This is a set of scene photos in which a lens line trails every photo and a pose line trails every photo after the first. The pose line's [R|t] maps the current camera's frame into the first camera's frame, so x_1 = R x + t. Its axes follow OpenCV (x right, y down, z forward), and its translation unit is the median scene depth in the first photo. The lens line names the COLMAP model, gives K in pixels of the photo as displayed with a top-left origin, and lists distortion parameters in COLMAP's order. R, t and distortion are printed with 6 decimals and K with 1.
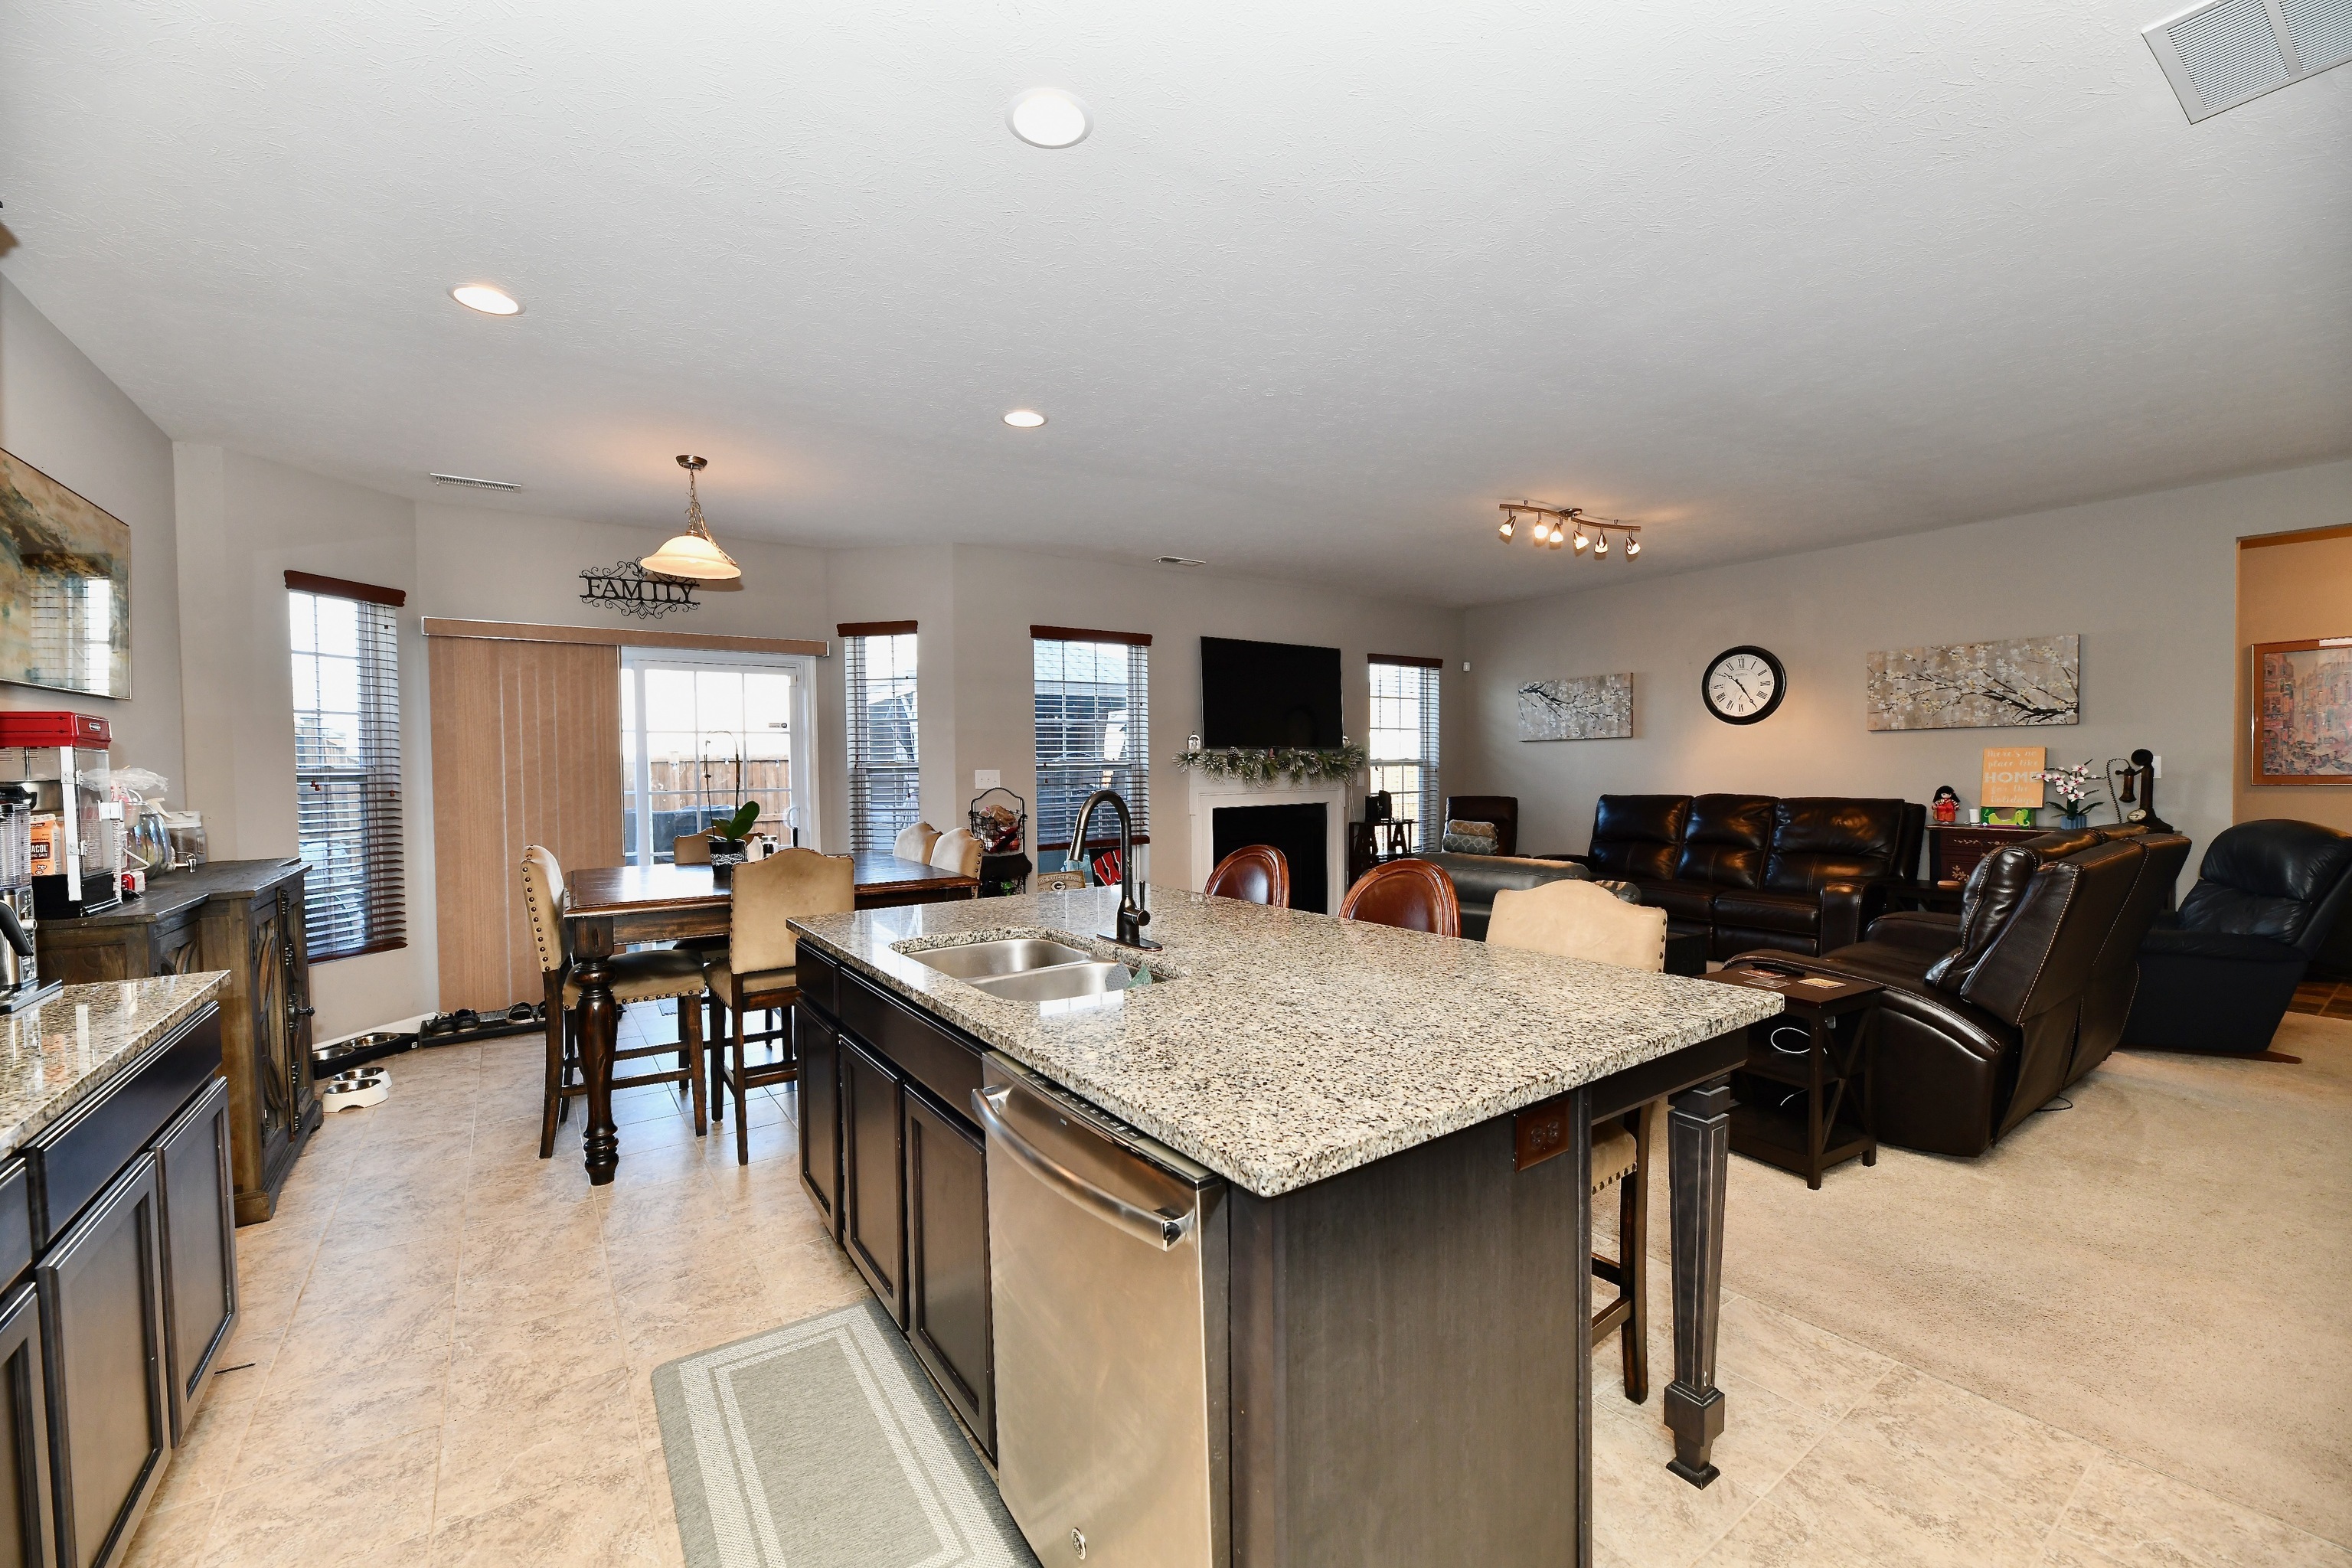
lens RADIAL K [[955.5, 0, 1158.8], [0, 955.5, 791.0], [0, 0, 1]] dist [0.000589, -0.000686]
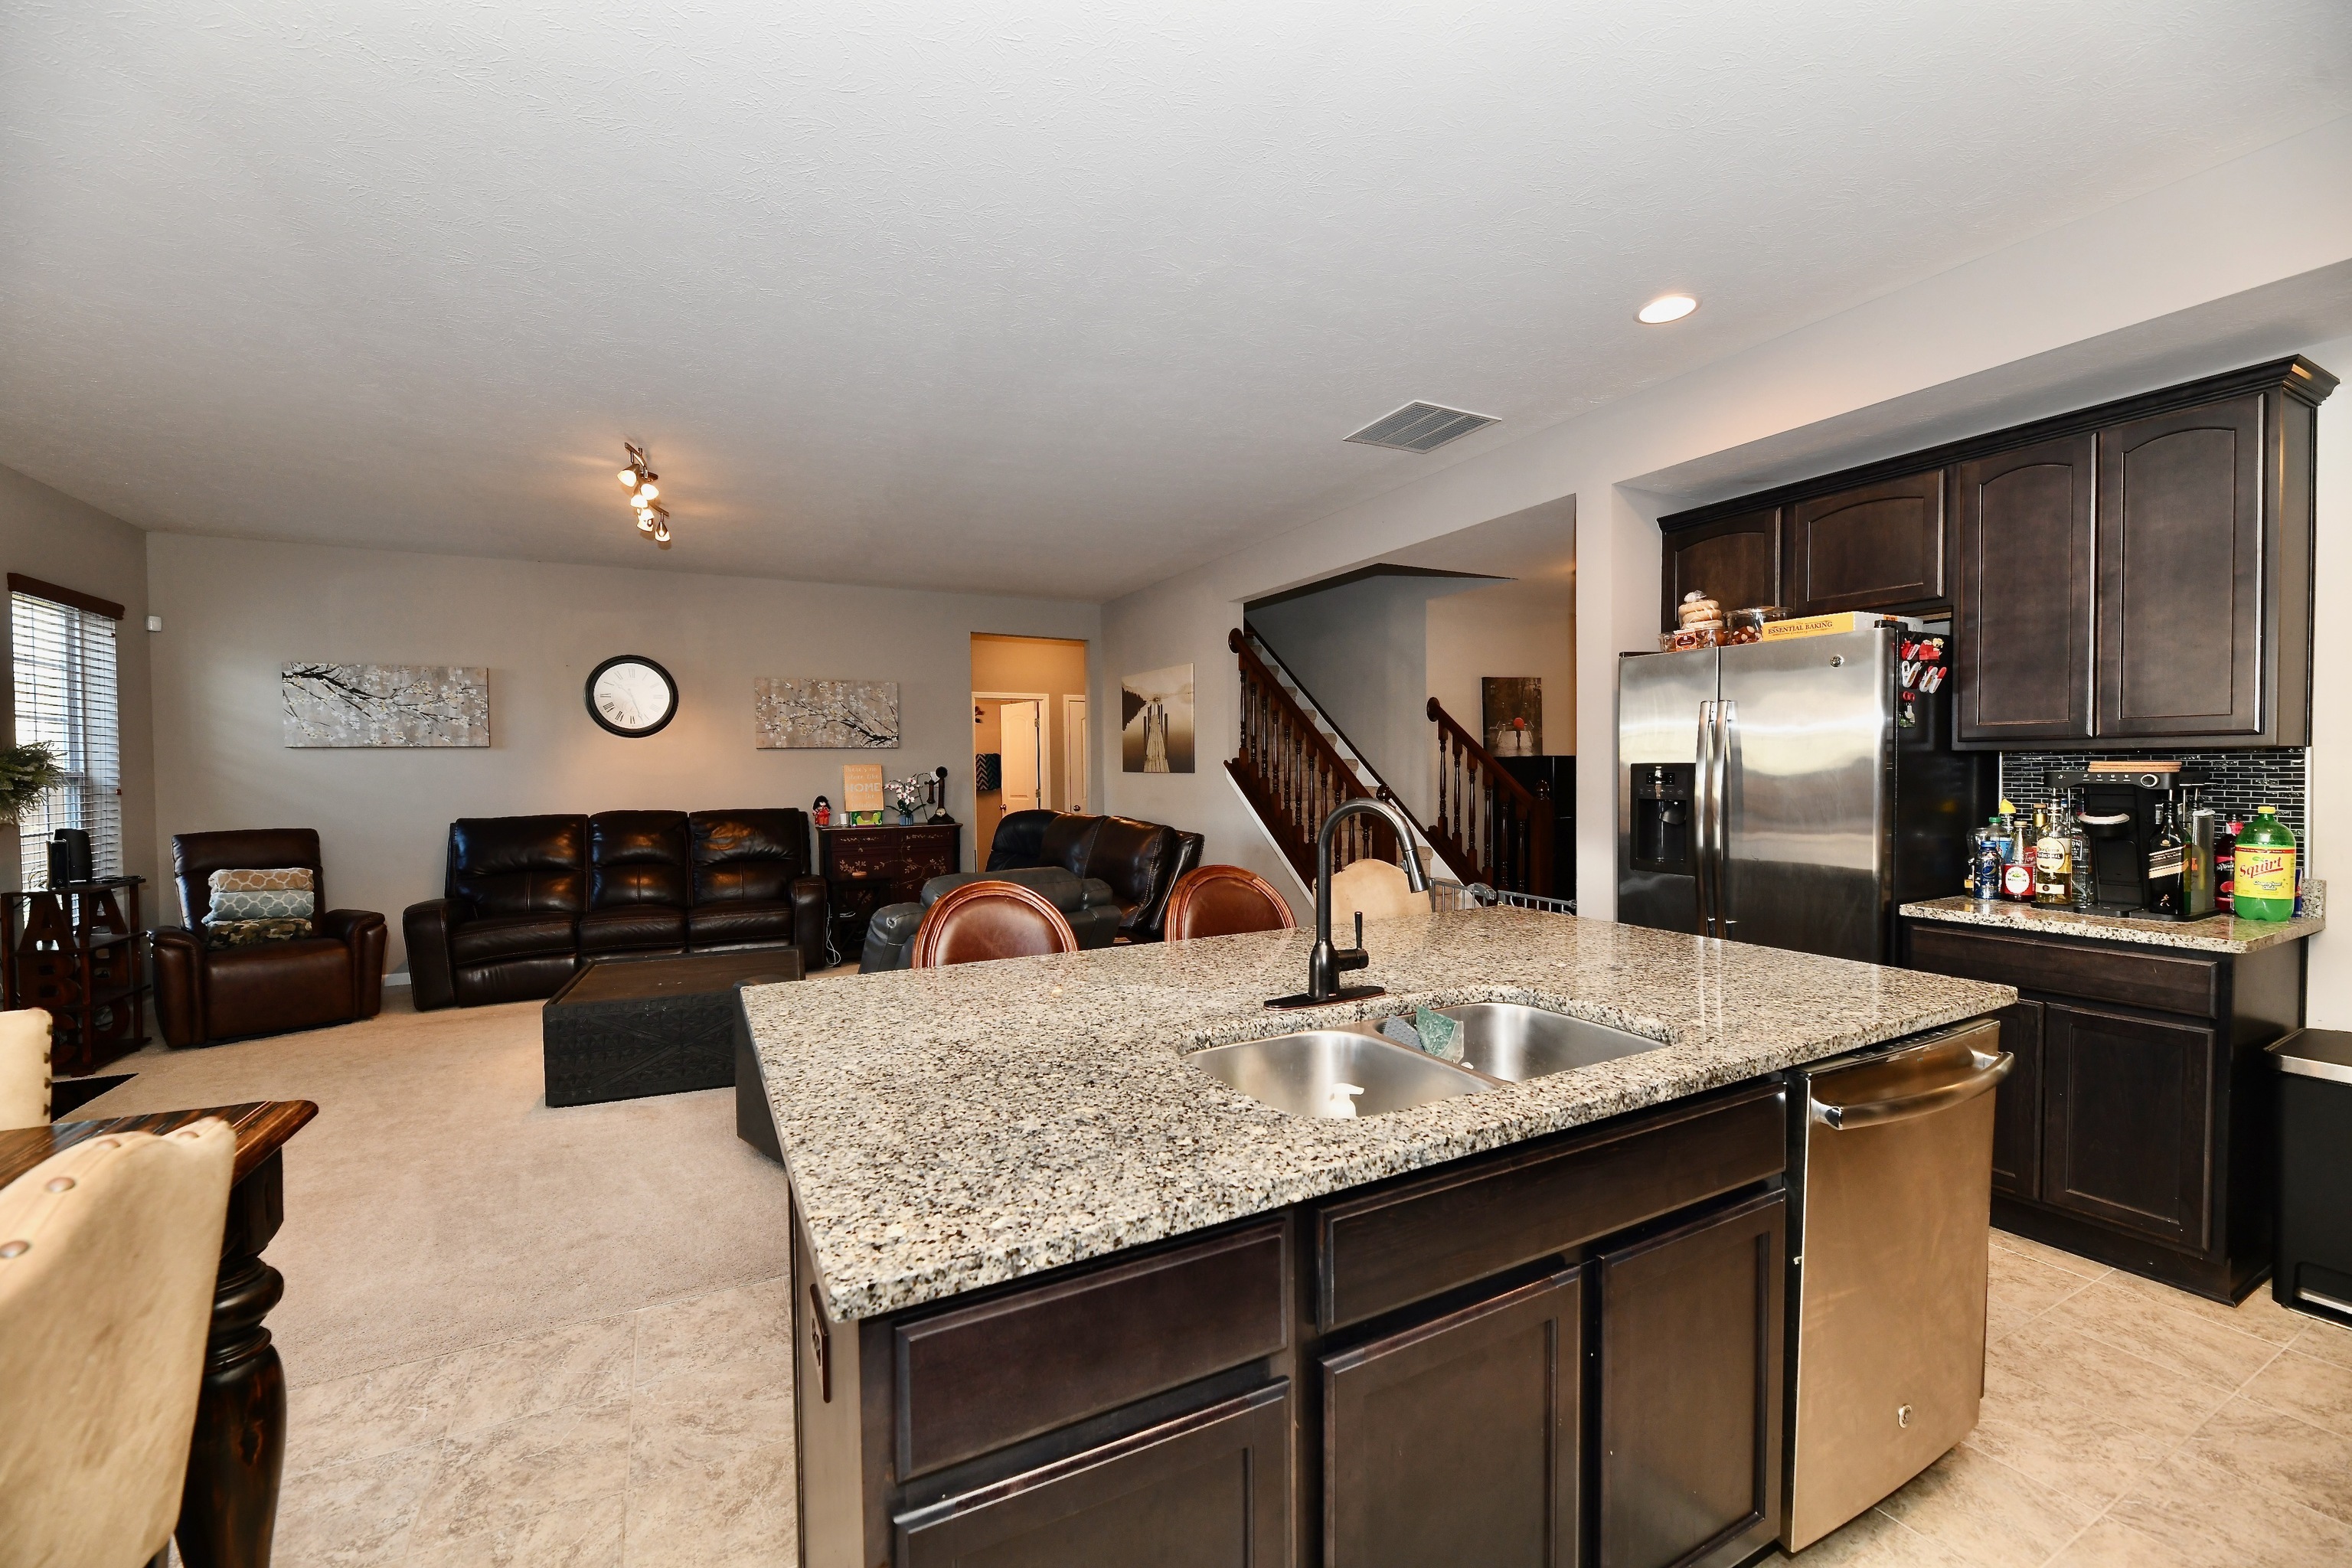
lens RADIAL K [[955.5, 0, 1177.7], [0, 955.5, 793.0], [0, 0, 1]] dist [0.000589, -0.000686]
pose [[0.116116, -0.016131, 0.993105, -0.309033], [0.034095, 0.999344, 0.012246, -0.007935], [-0.992650, 0.032438, 0.116590, 0.394708]]
